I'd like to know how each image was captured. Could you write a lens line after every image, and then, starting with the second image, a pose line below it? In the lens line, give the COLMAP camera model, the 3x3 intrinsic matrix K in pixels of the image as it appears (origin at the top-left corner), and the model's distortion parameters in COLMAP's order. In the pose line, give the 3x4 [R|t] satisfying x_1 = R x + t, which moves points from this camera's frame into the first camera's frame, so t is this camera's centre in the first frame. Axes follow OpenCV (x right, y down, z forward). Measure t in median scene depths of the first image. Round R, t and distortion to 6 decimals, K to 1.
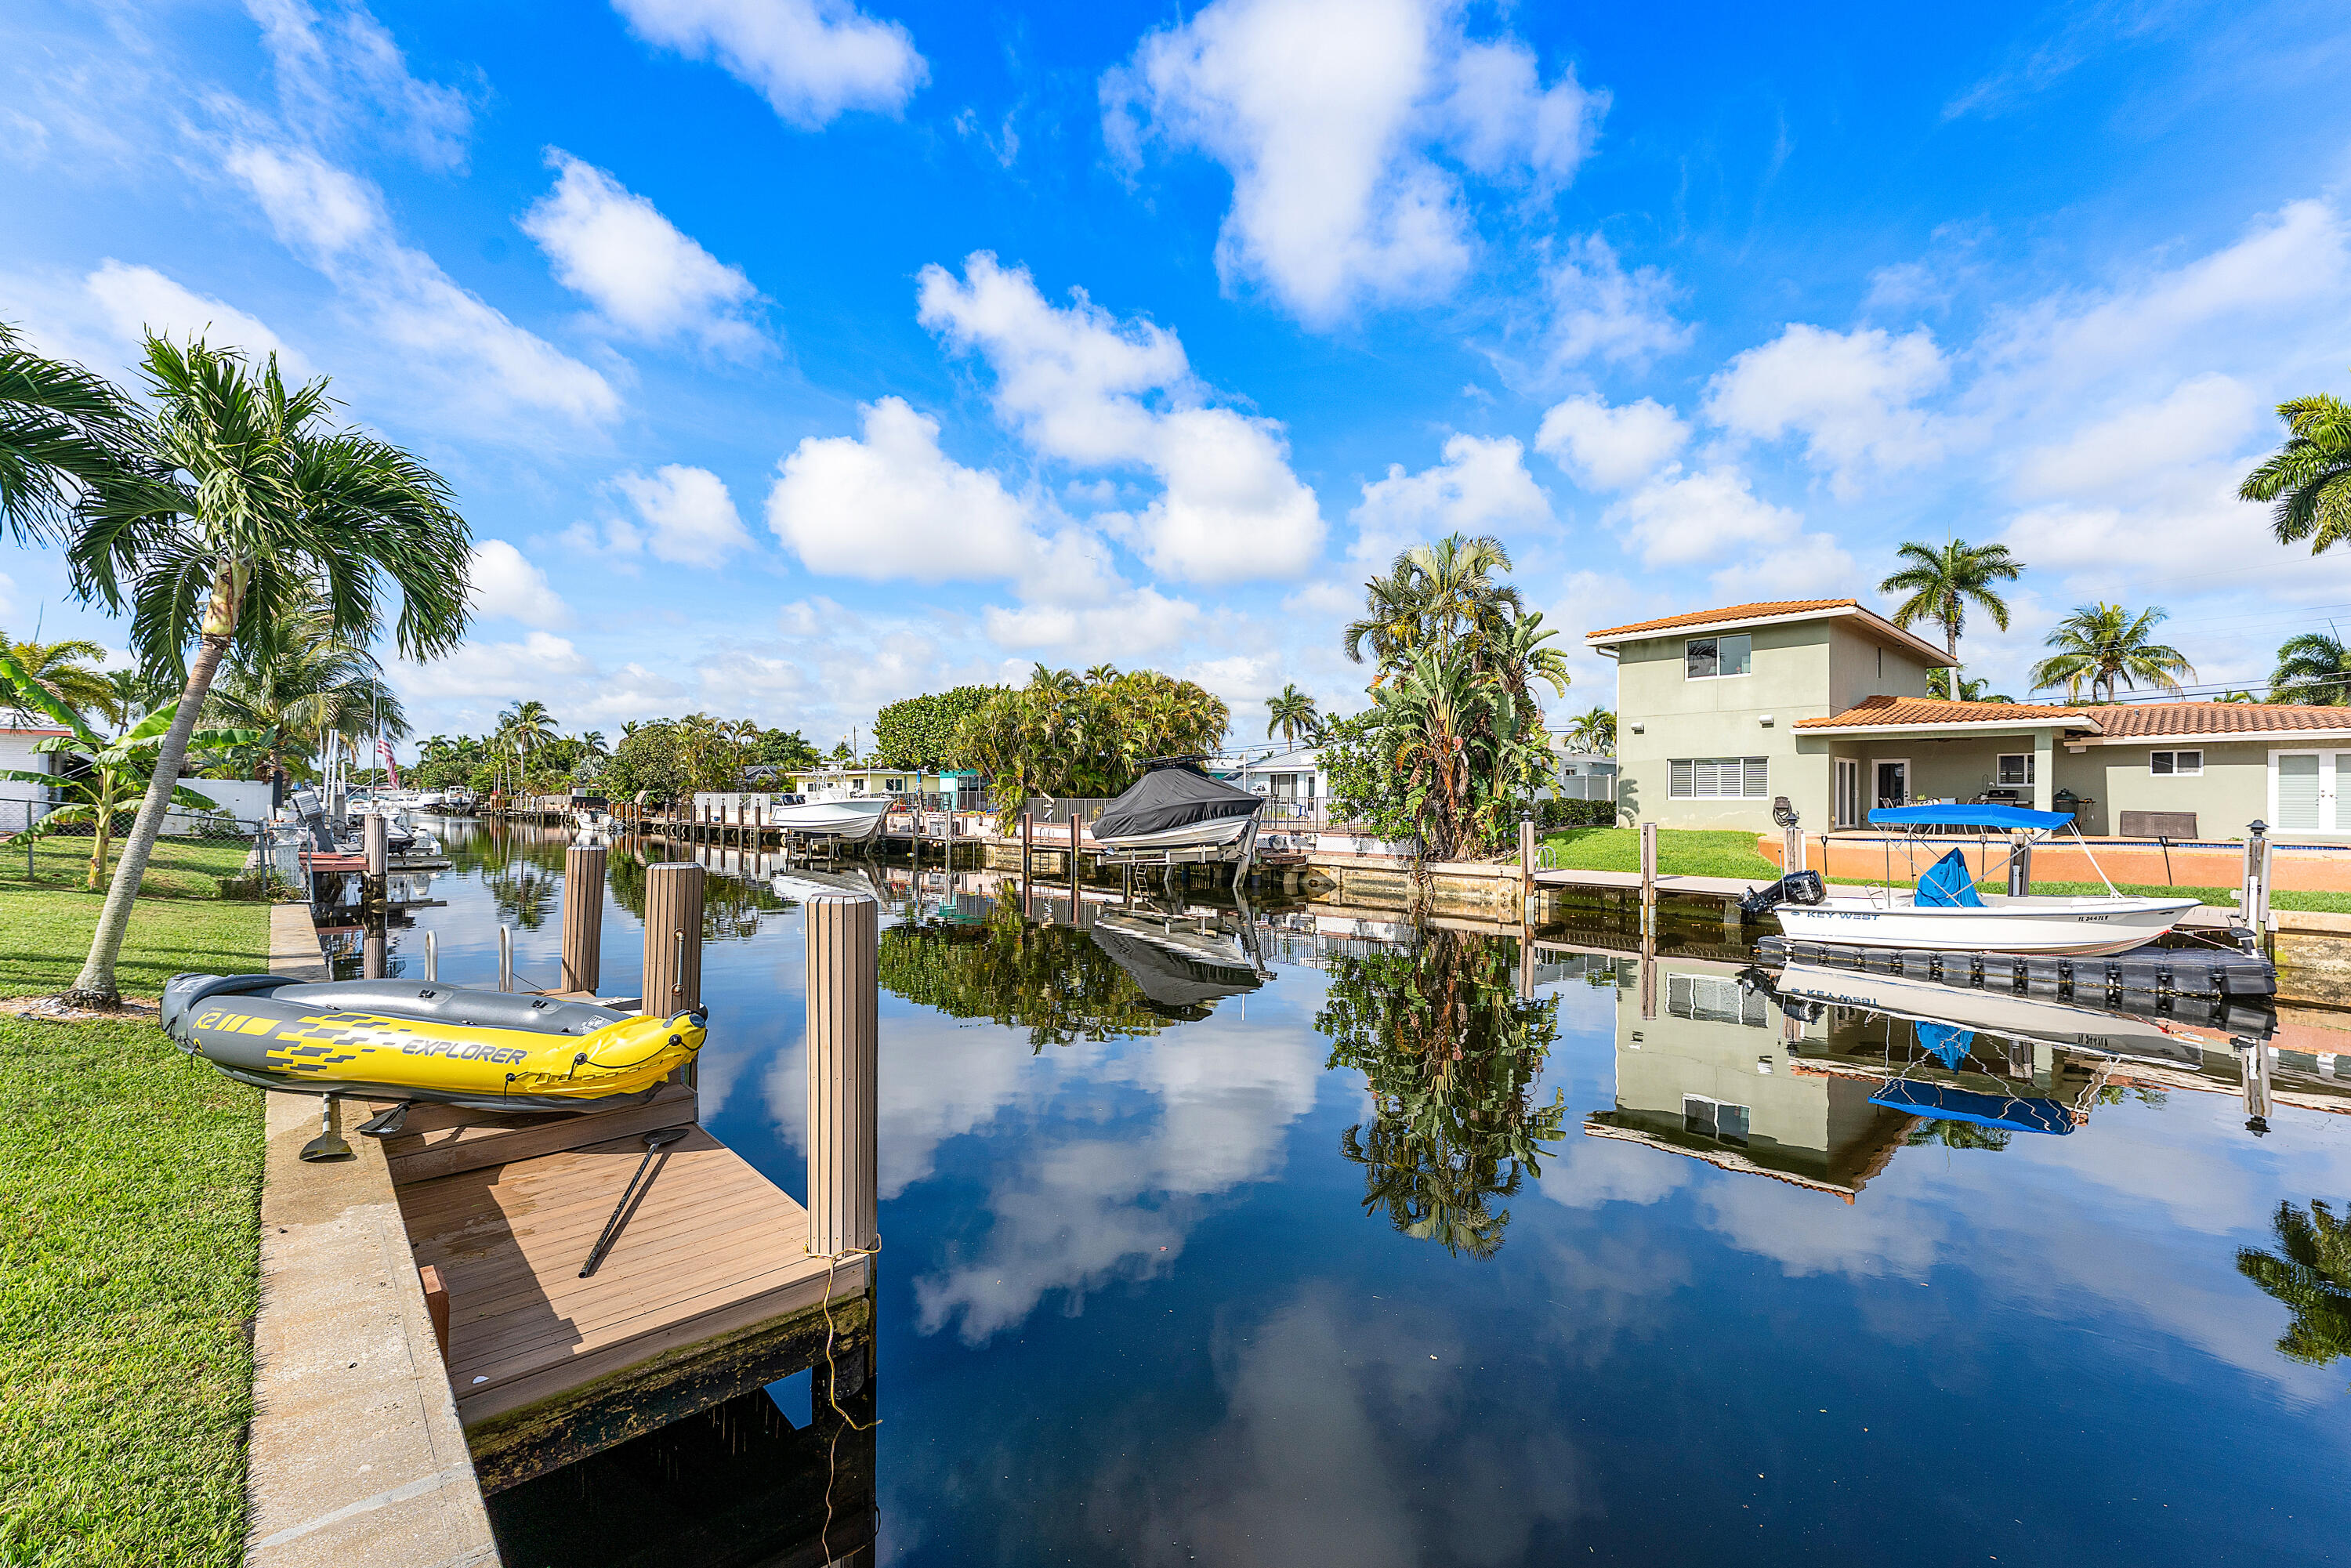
lens RADIAL K [[949.7, 0, 1190.4], [0, 949.7, 800.4], [0, 0, 1]] dist [-0.003296, 0.001013]
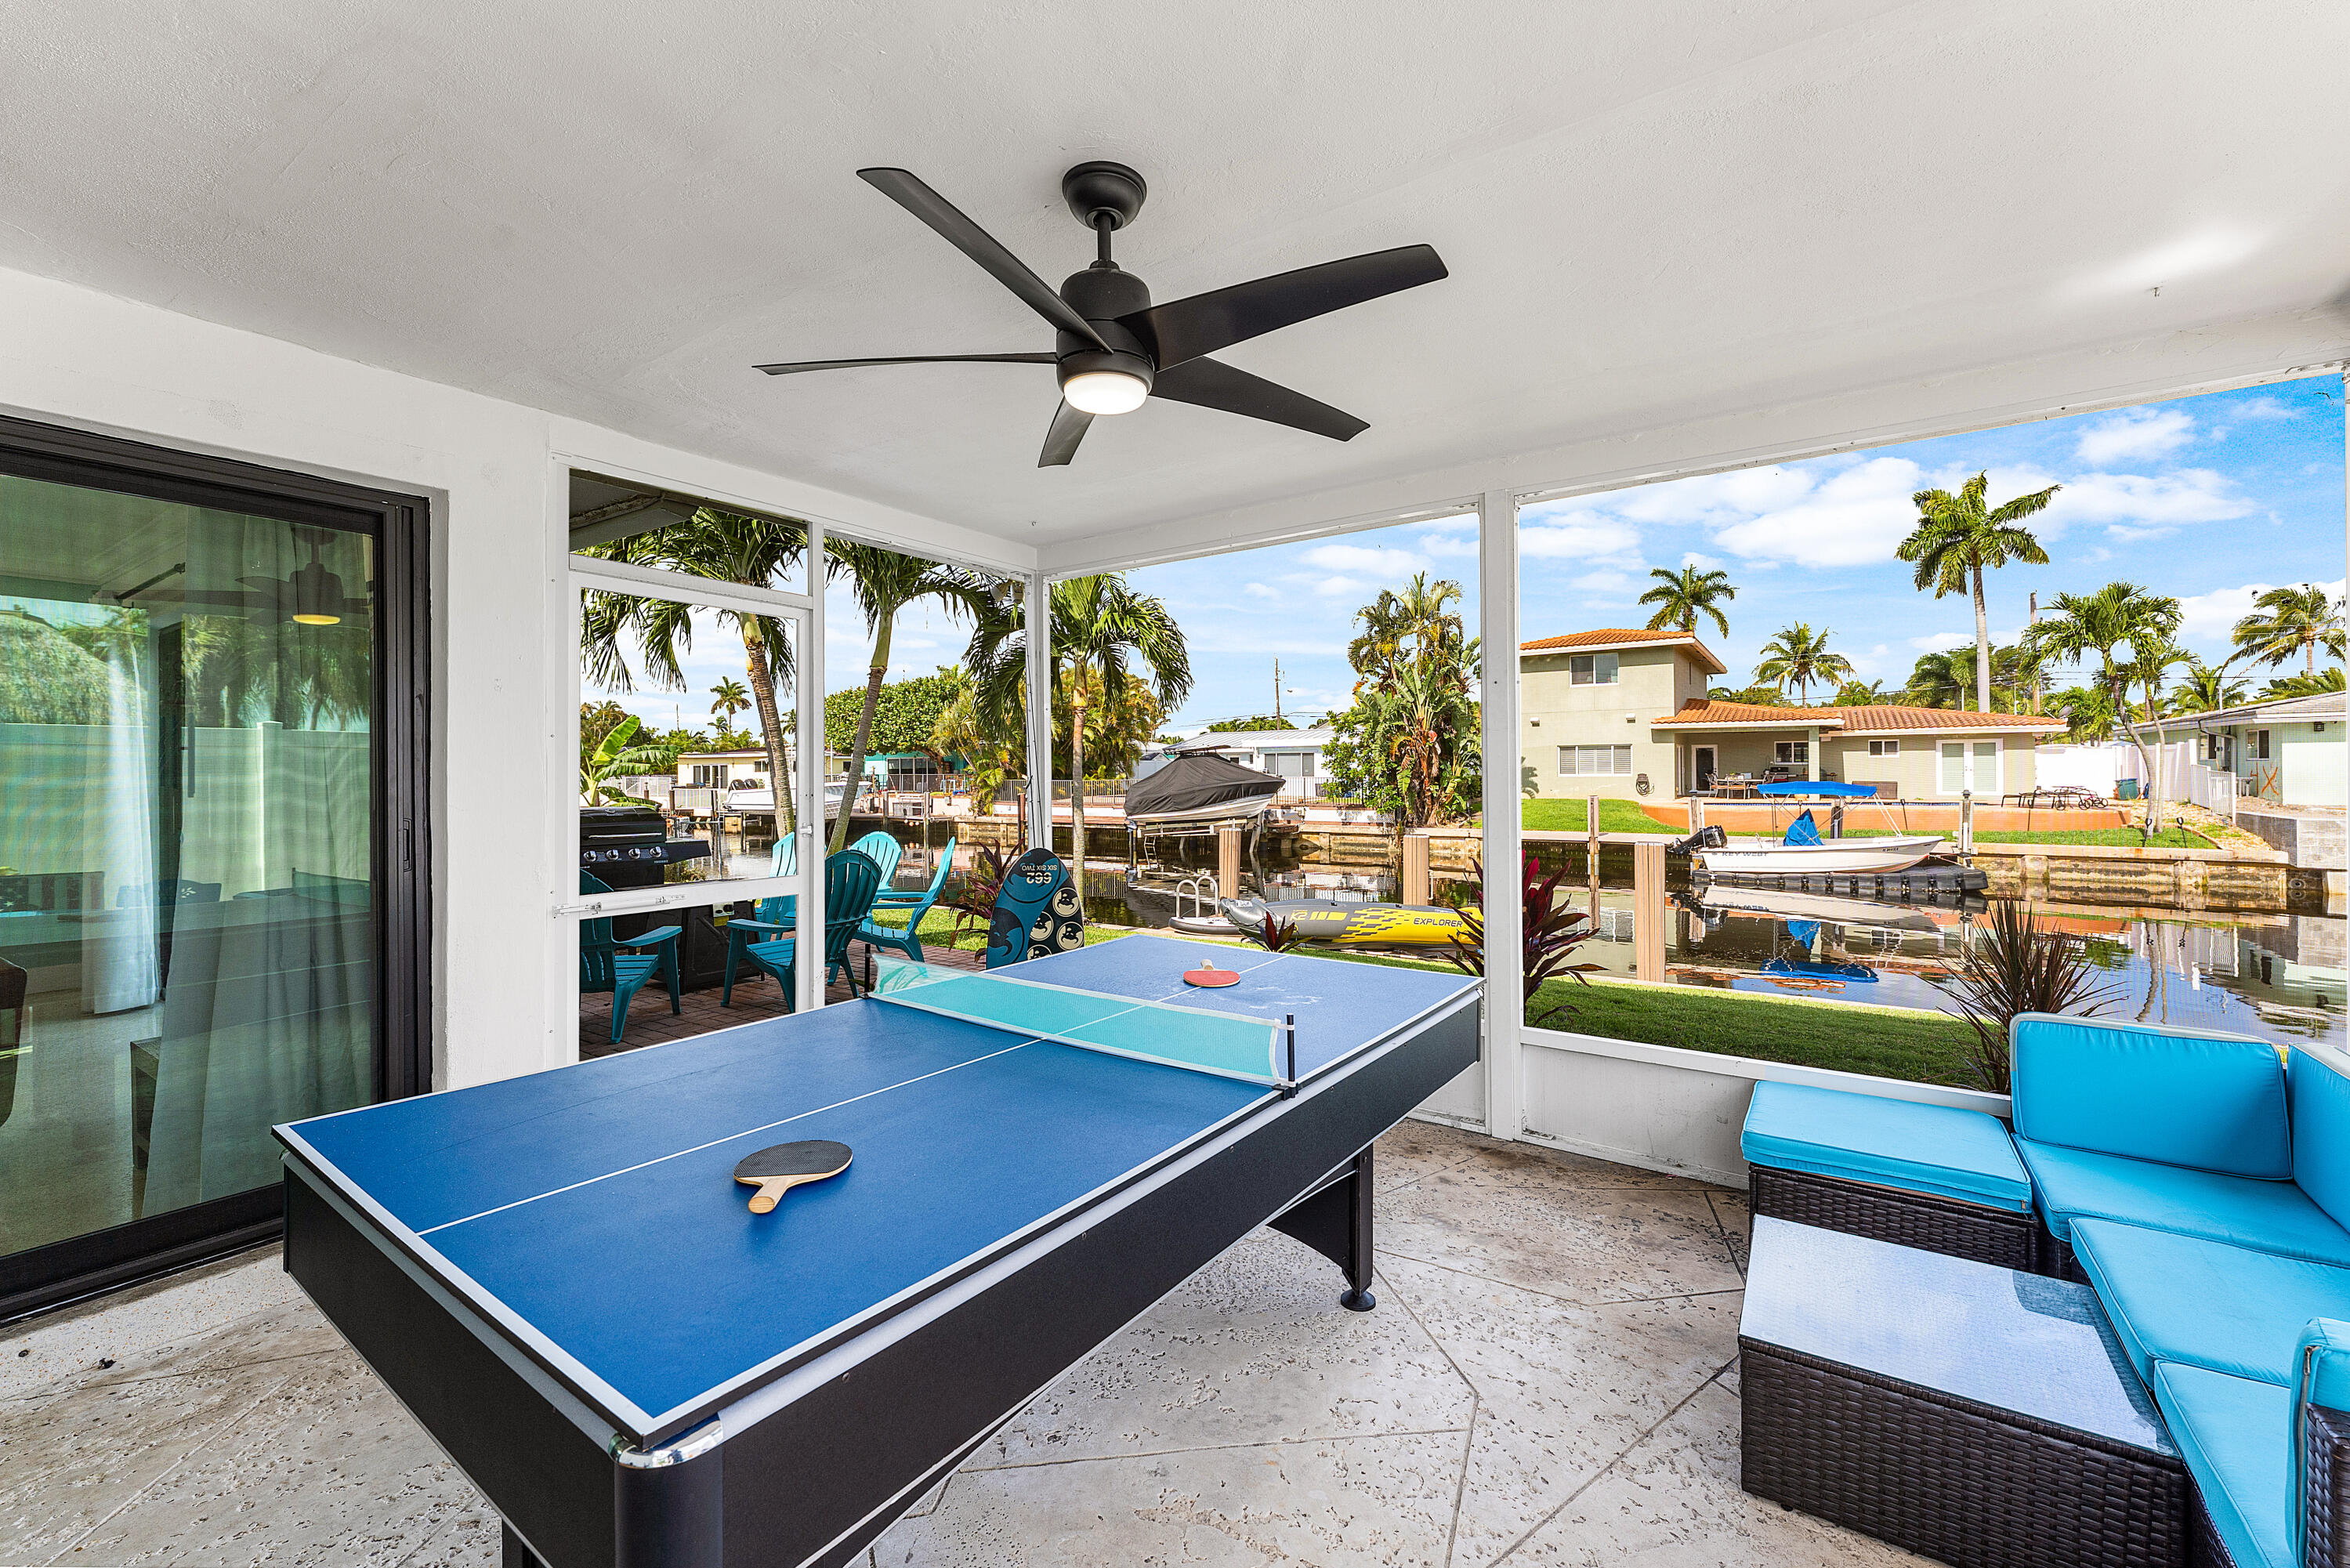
lens RADIAL K [[949.3, 0, 1173.9], [0, 949.3, 762.8], [0, 0, 1]] dist [-0.003296, 0.001013]
pose [[0.975268, -0.008621, 0.220856, -0.351958], [0.010966, 0.999896, -0.009393, -0.014700], [-0.220752, 0.011583, 0.975261, -0.191884]]
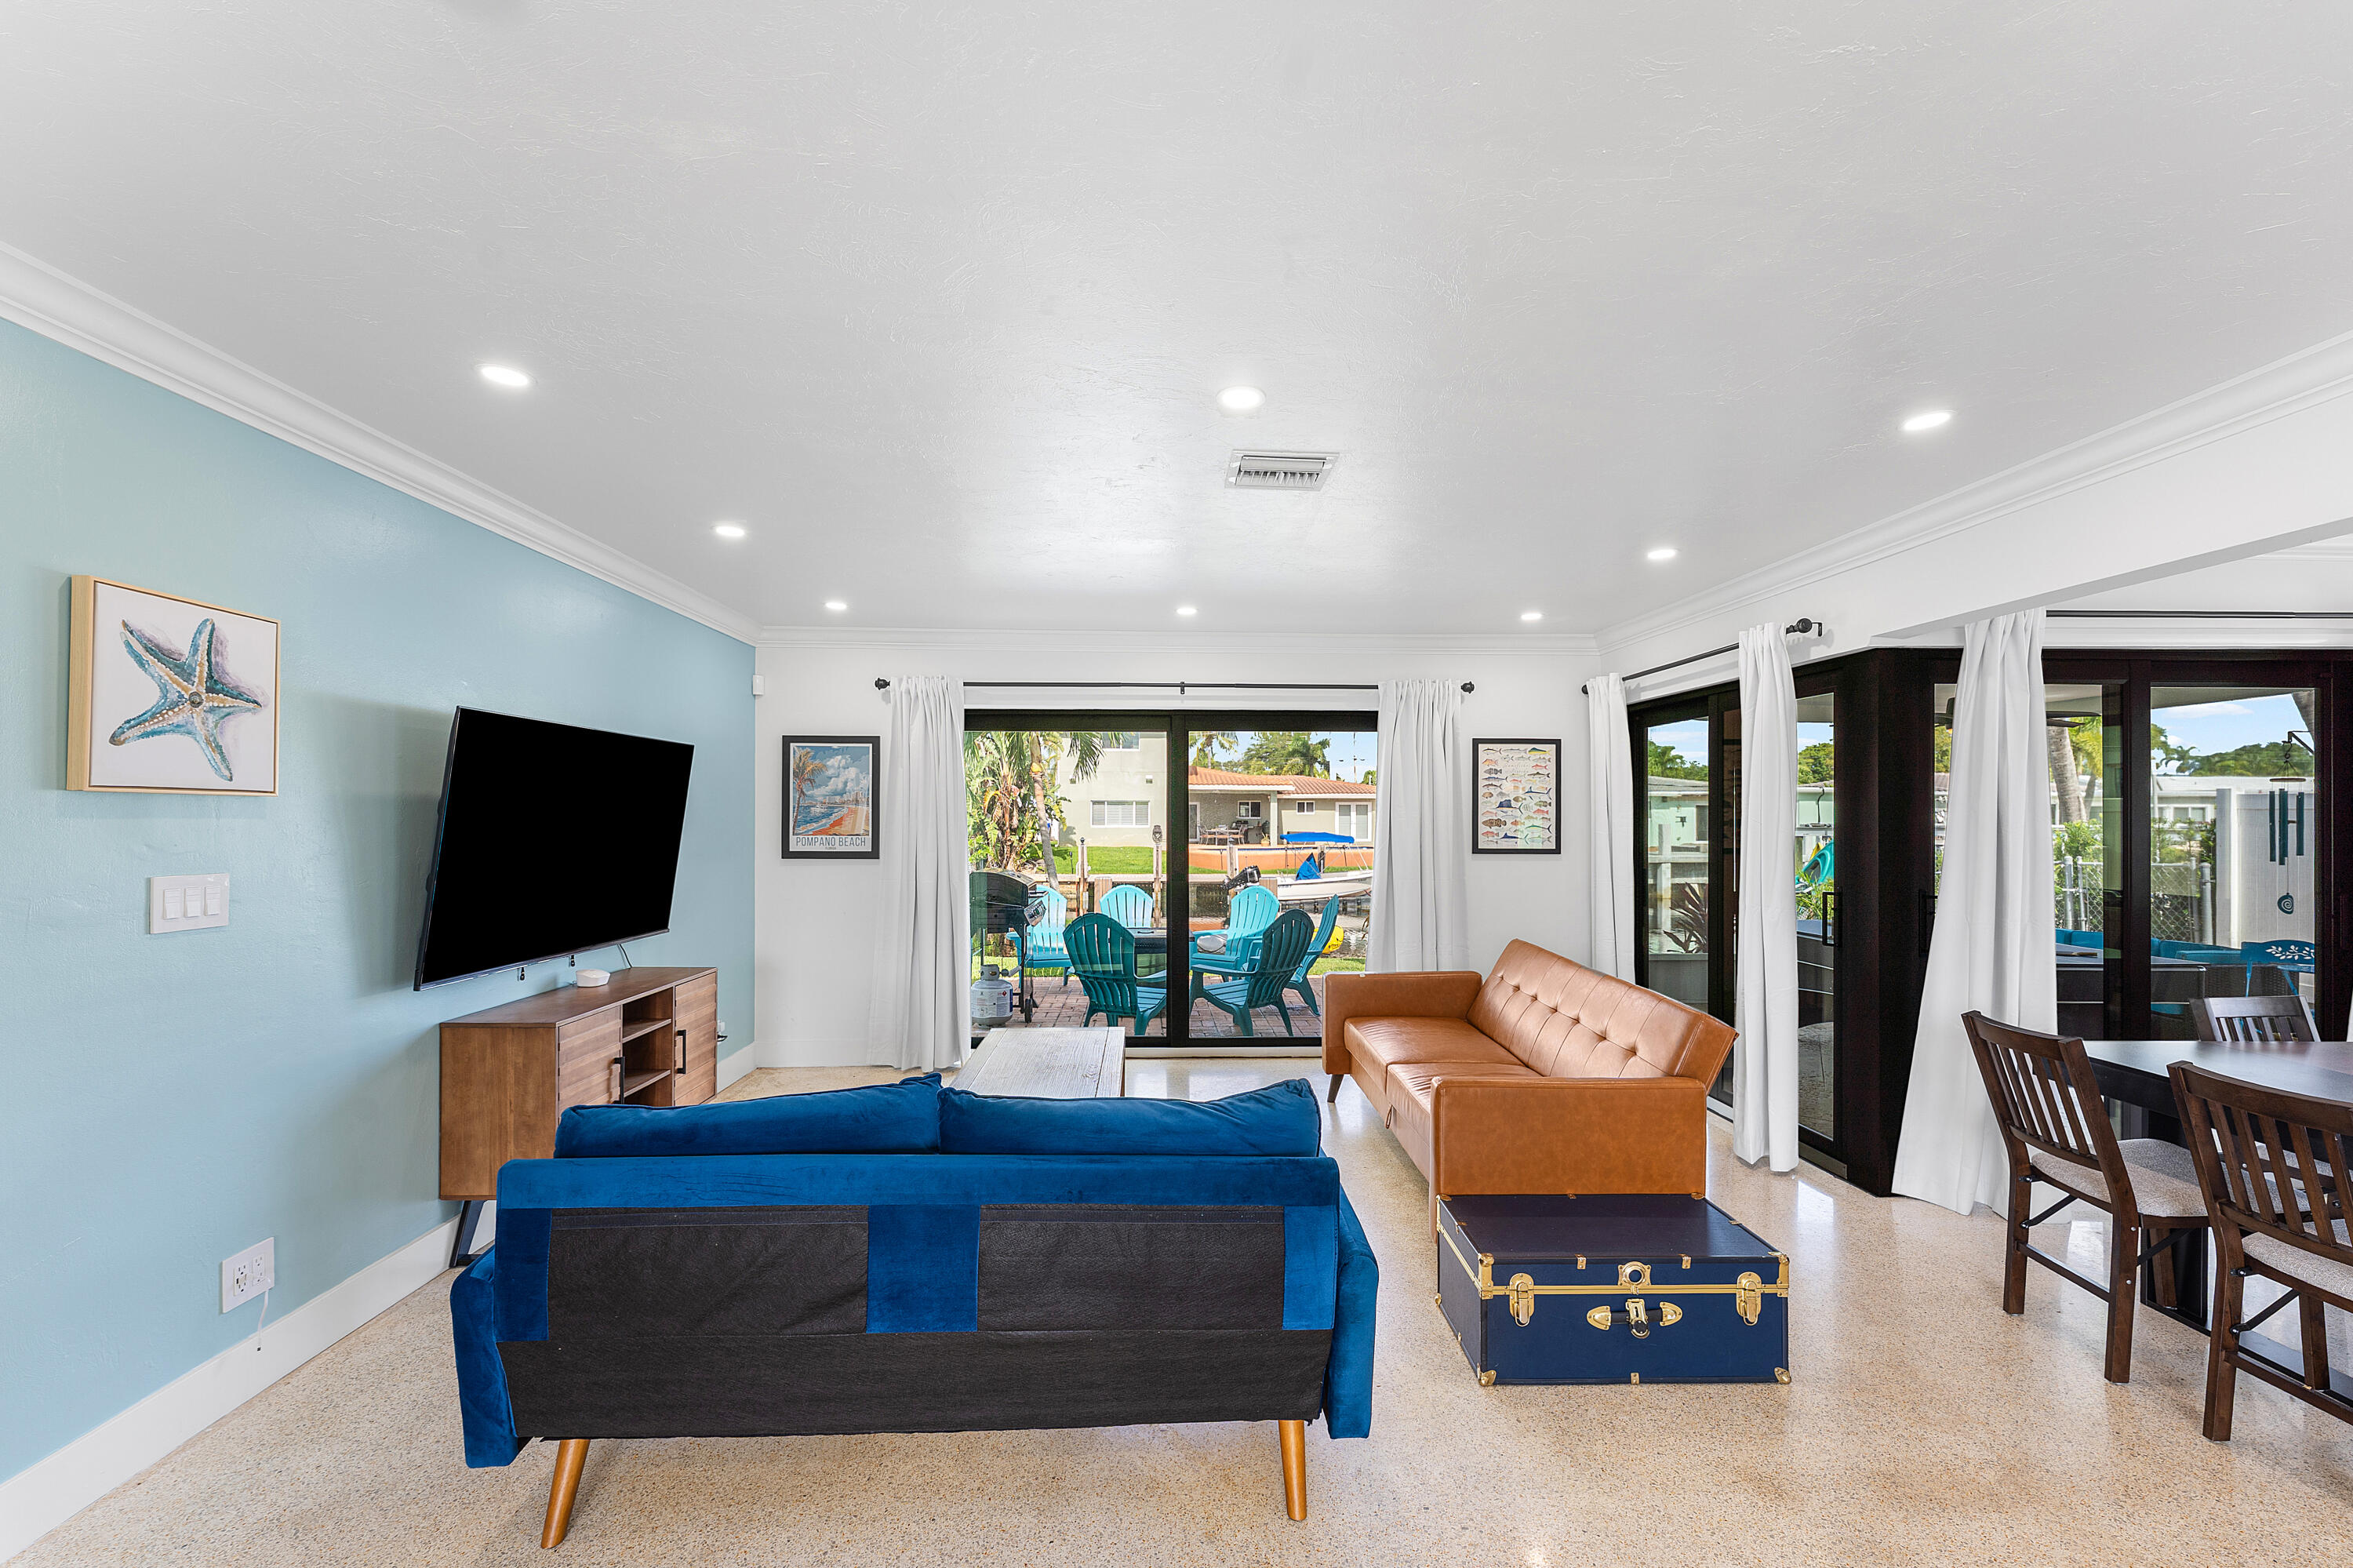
lens RADIAL K [[950.6, 0, 1180.4], [0, 950.6, 816.0], [0, 0, 1]] dist [-0.003296, 0.001013]
pose [[0.653451, -0.001523, 0.756967, -0.634663], [0.001344, 0.999999, 0.000852, -0.022449], [-0.756967, 0.000460, 0.653453, -0.119861]]
